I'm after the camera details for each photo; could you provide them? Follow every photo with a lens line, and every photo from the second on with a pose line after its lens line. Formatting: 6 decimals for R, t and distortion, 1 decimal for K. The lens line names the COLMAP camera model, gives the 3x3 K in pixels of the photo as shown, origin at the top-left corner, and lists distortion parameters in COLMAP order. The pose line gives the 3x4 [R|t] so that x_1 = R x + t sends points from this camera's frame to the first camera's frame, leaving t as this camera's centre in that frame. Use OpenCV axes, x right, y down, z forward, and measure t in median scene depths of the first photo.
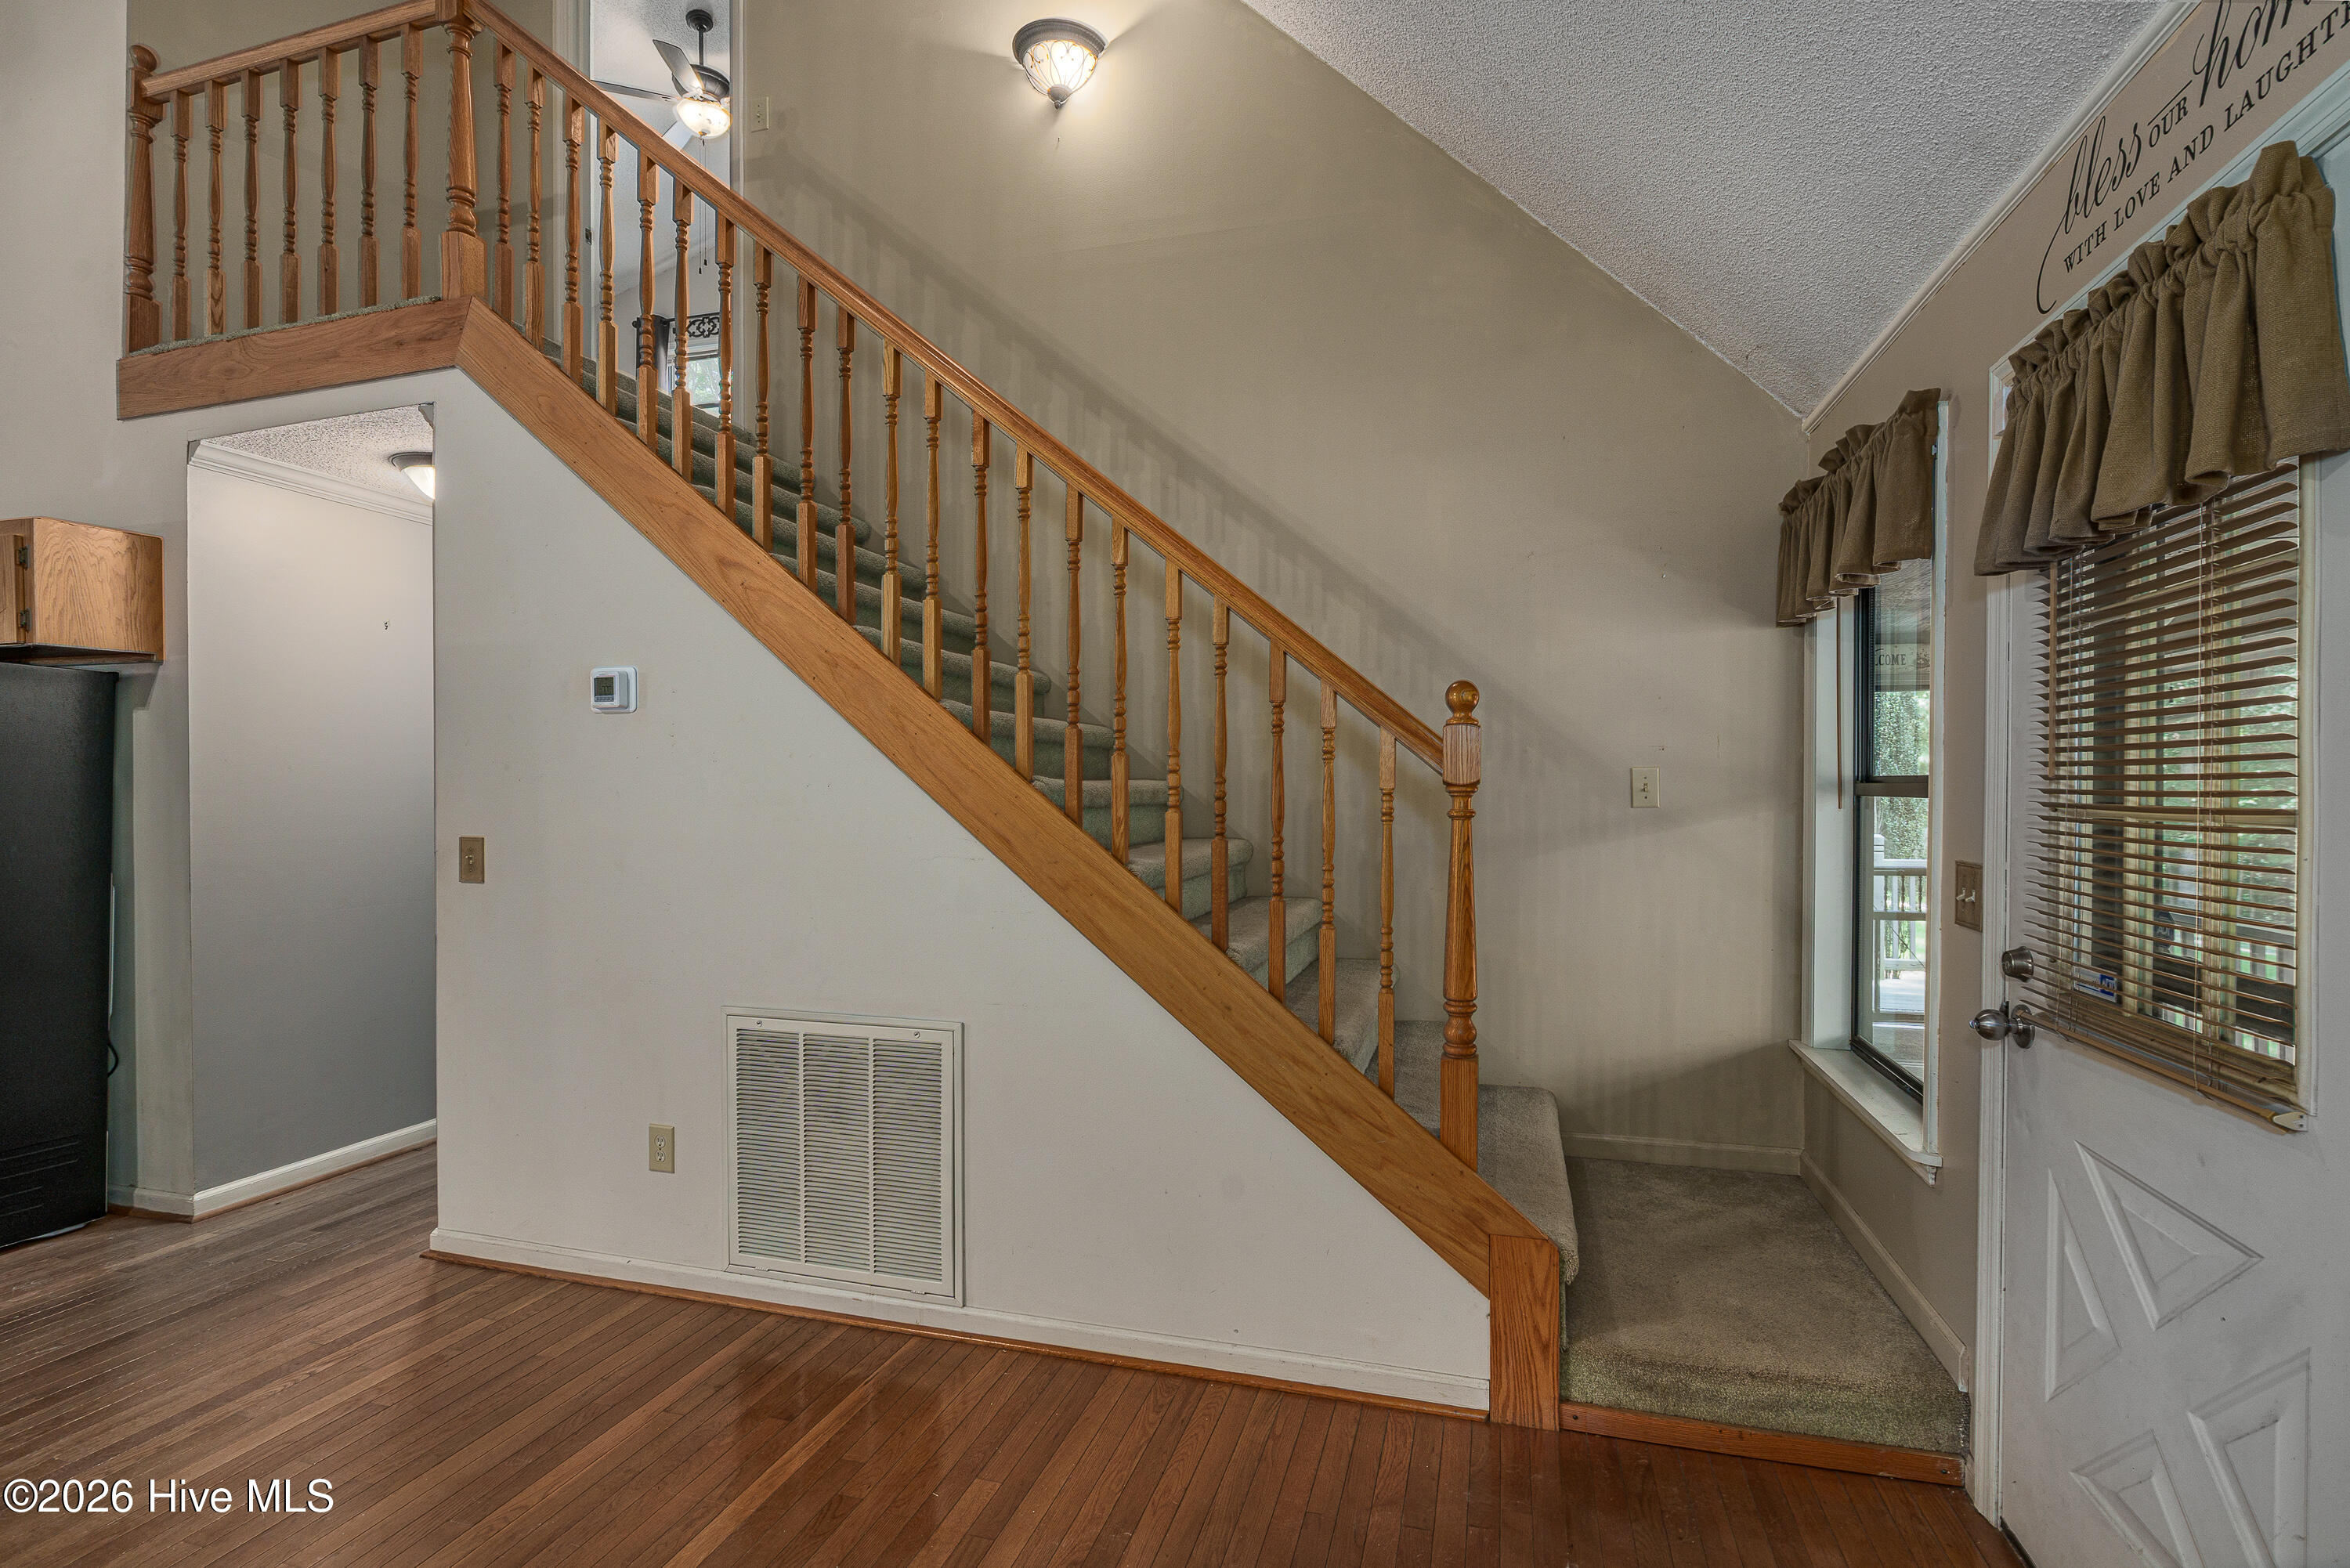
lens RADIAL K [[1070.9, 0, 1221.5], [0, 1070.9, 792.2], [0, 0, 1]] dist [-0.007267, 0.001435]
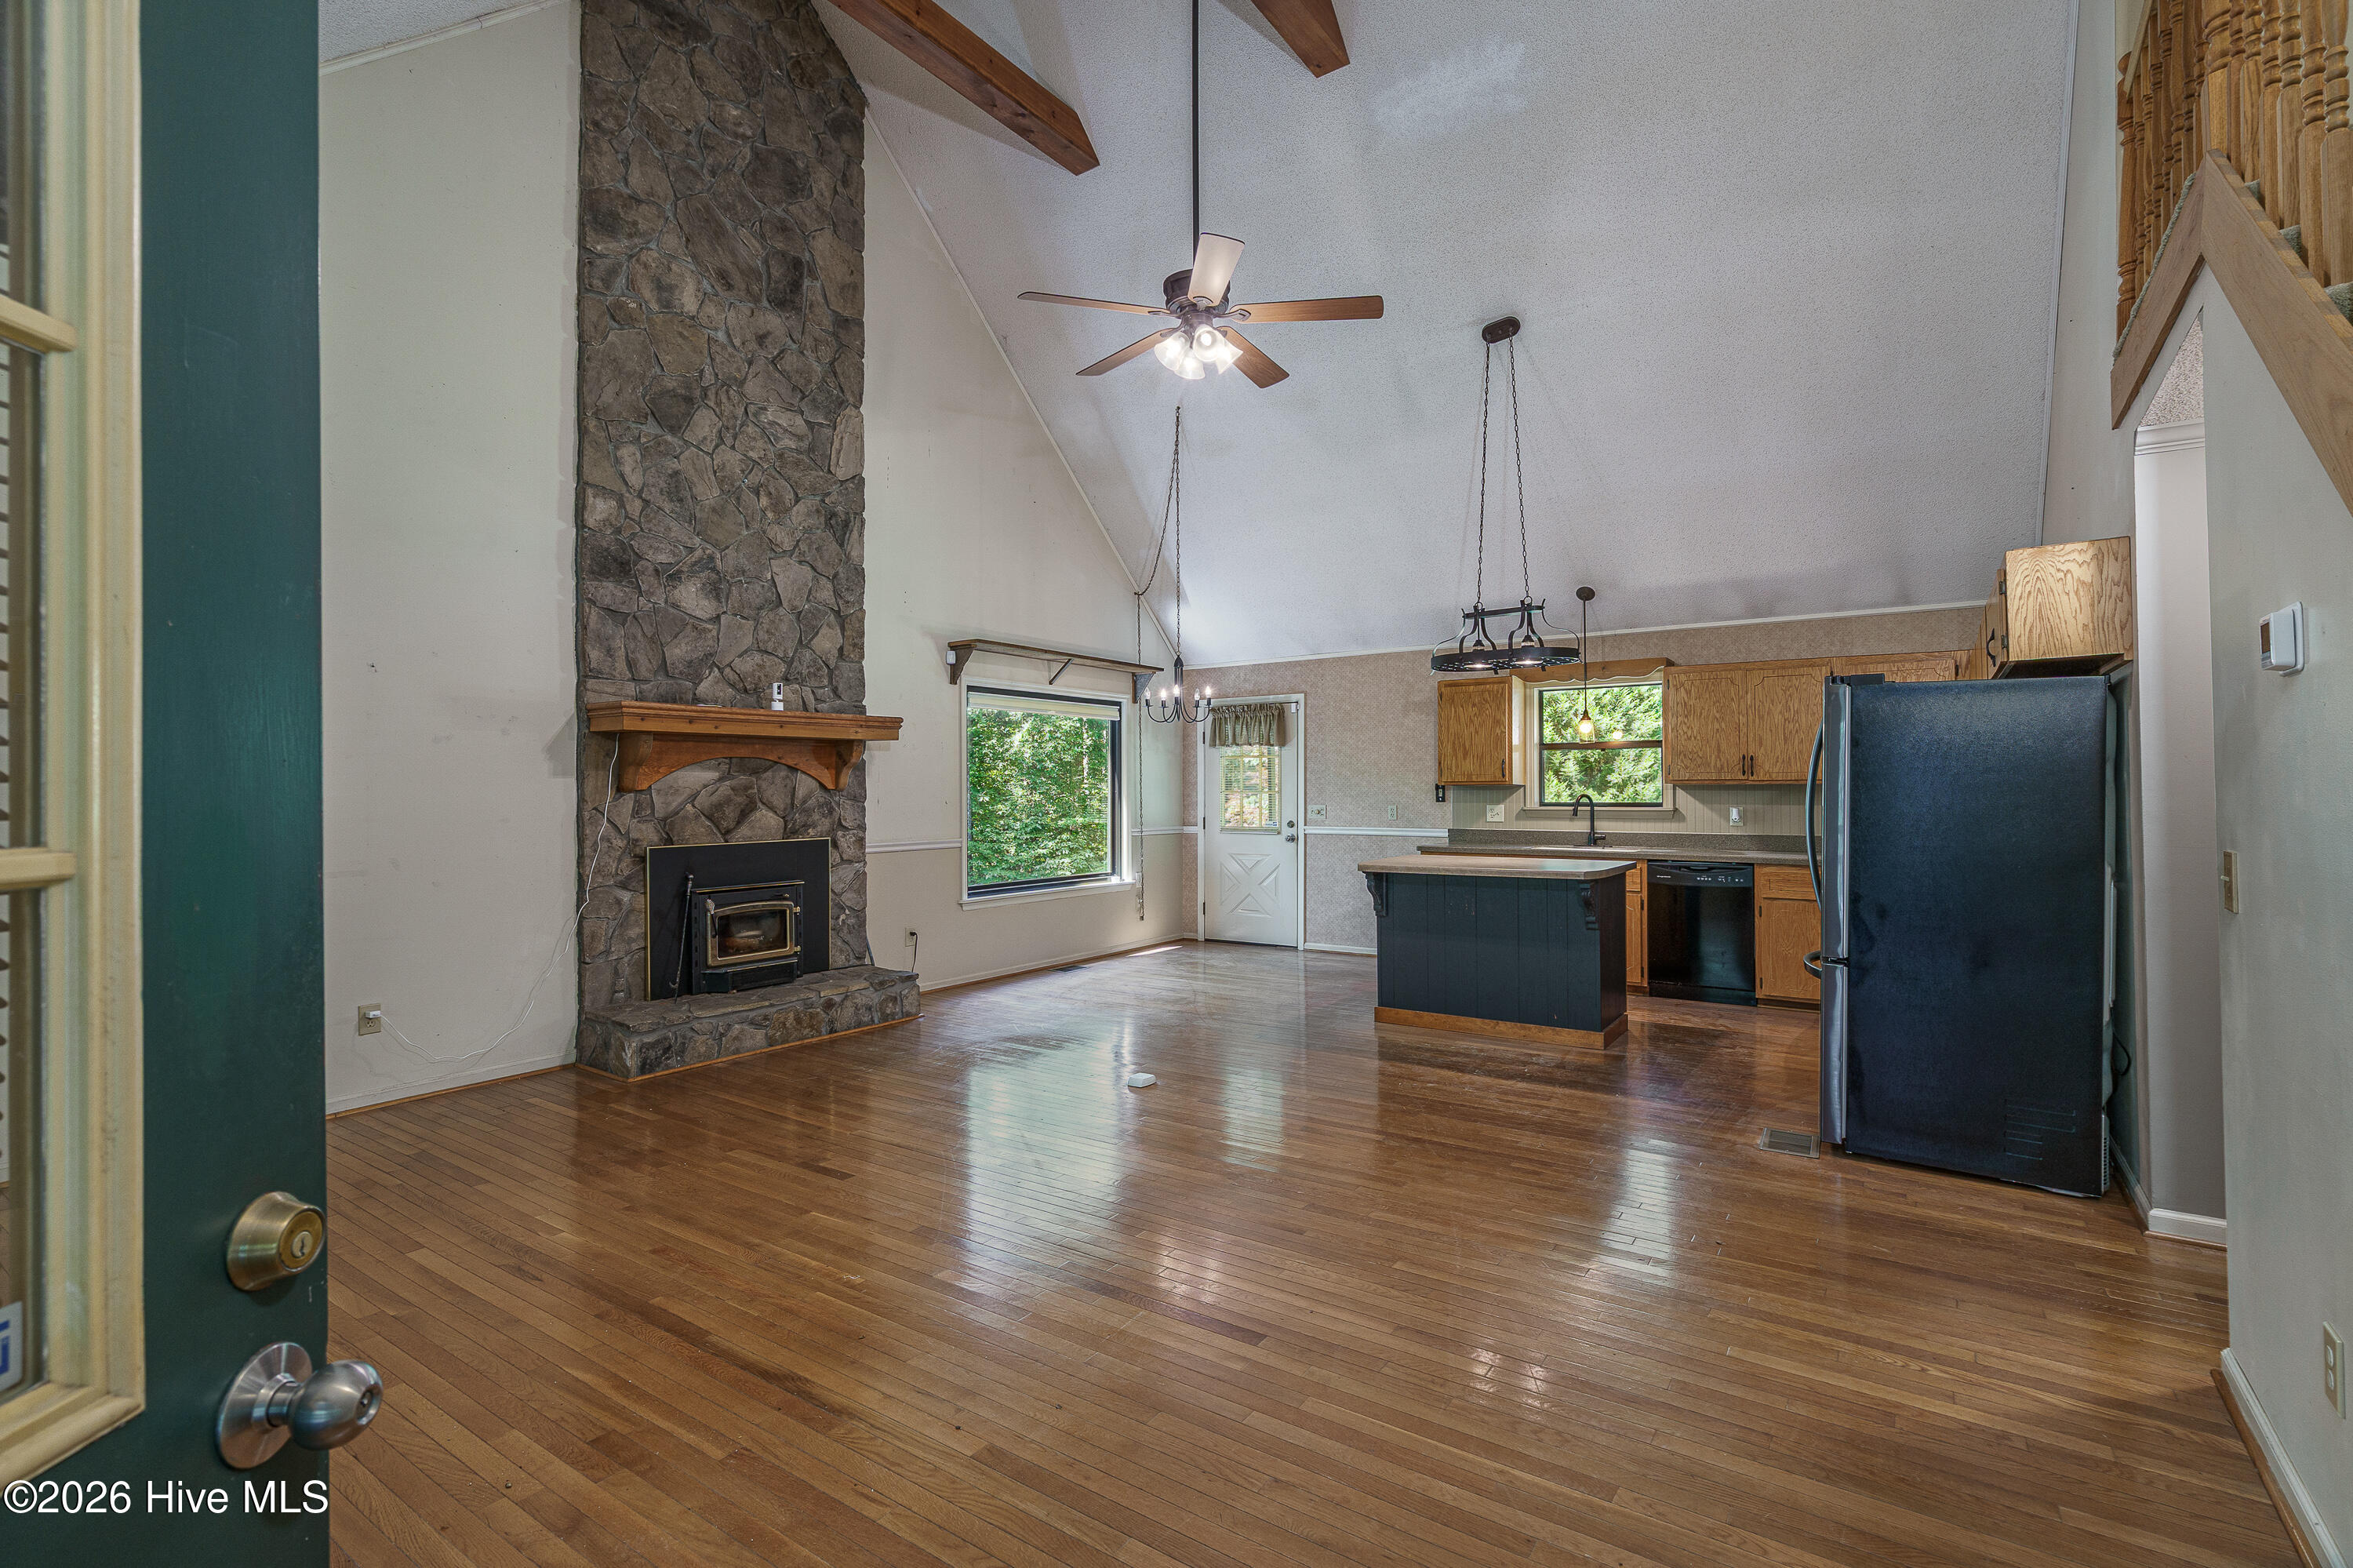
lens RADIAL K [[1072.4, 0, 1174.3], [0, 1072.4, 774.5], [0, 0, 1]] dist [-0.007267, 0.001435]
pose [[-0.344485, -0.007959, -0.938758, 0.276891], [-0.004881, 0.999966, -0.006686, -0.004691], [0.938779, 0.002278, -0.344512, 0.555951]]
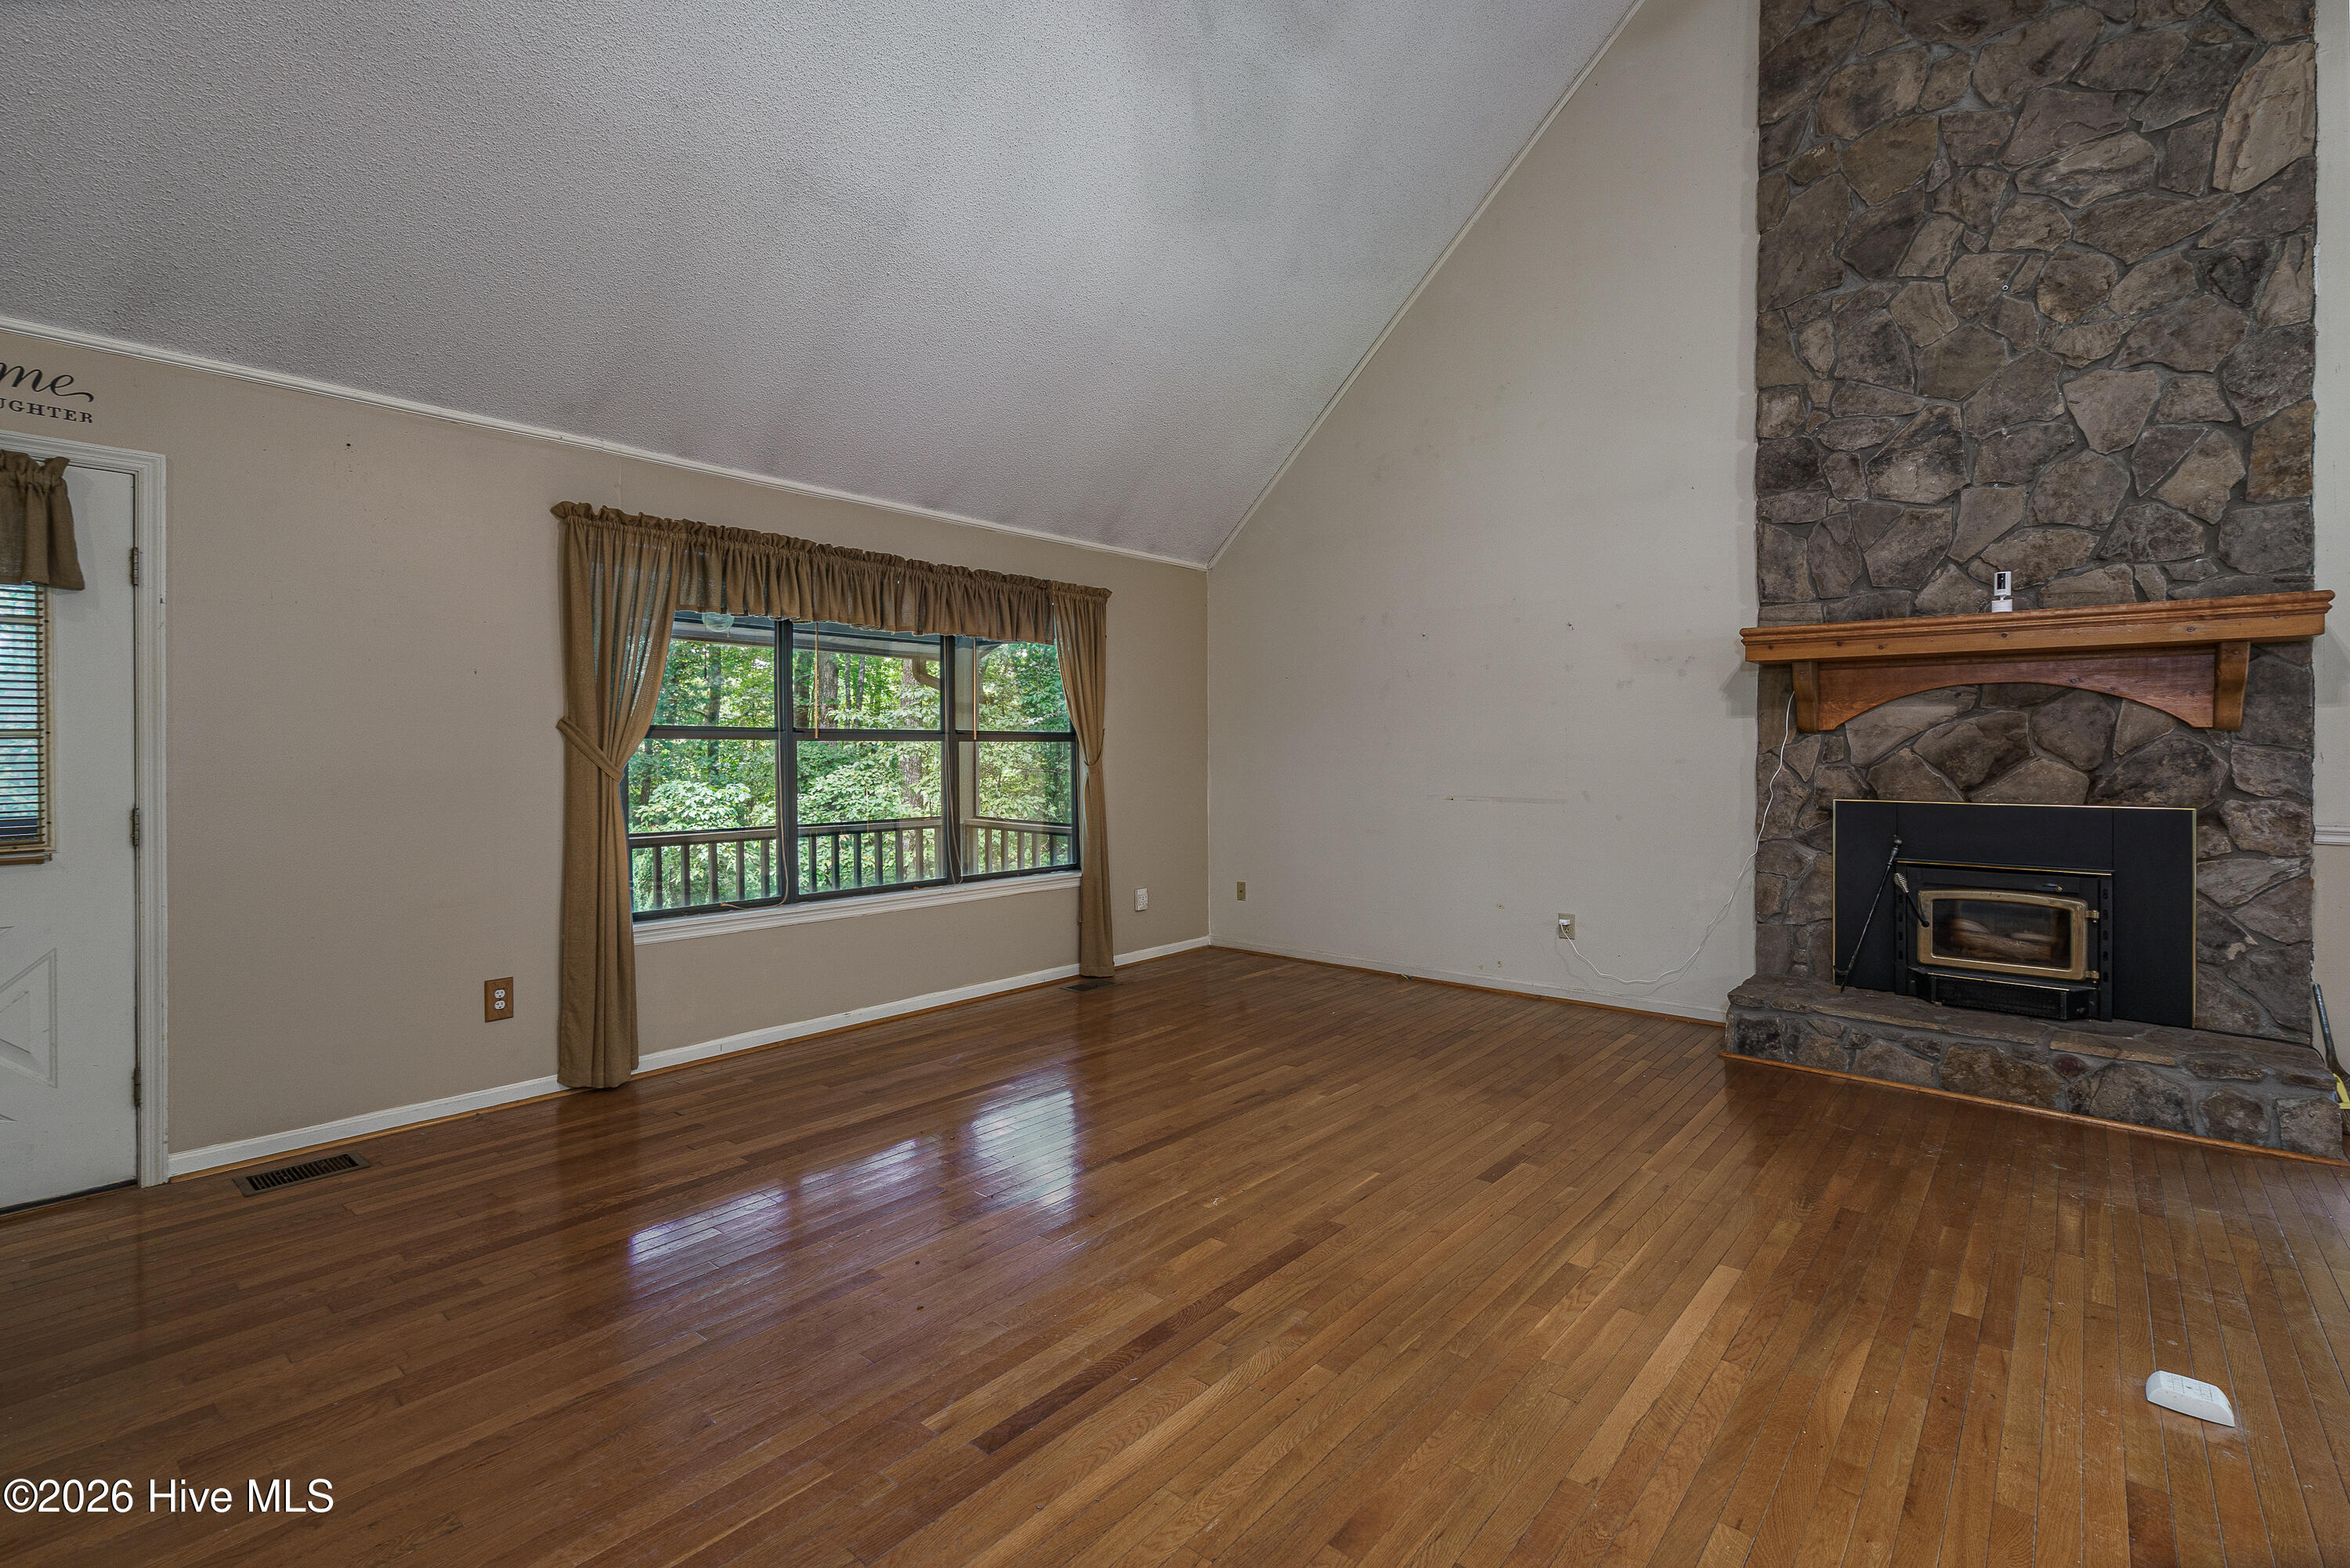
lens RADIAL K [[1070.9, 0, 1189.7], [0, 1070.9, 757.8], [0, 0, 1]] dist [-0.007267, 0.001435]
pose [[-0.903468, -0.005357, 0.428621, -0.960043], [0.003047, 0.999816, 0.018920, 0.022016], [-0.428644, 0.018400, -0.903286, 0.839570]]
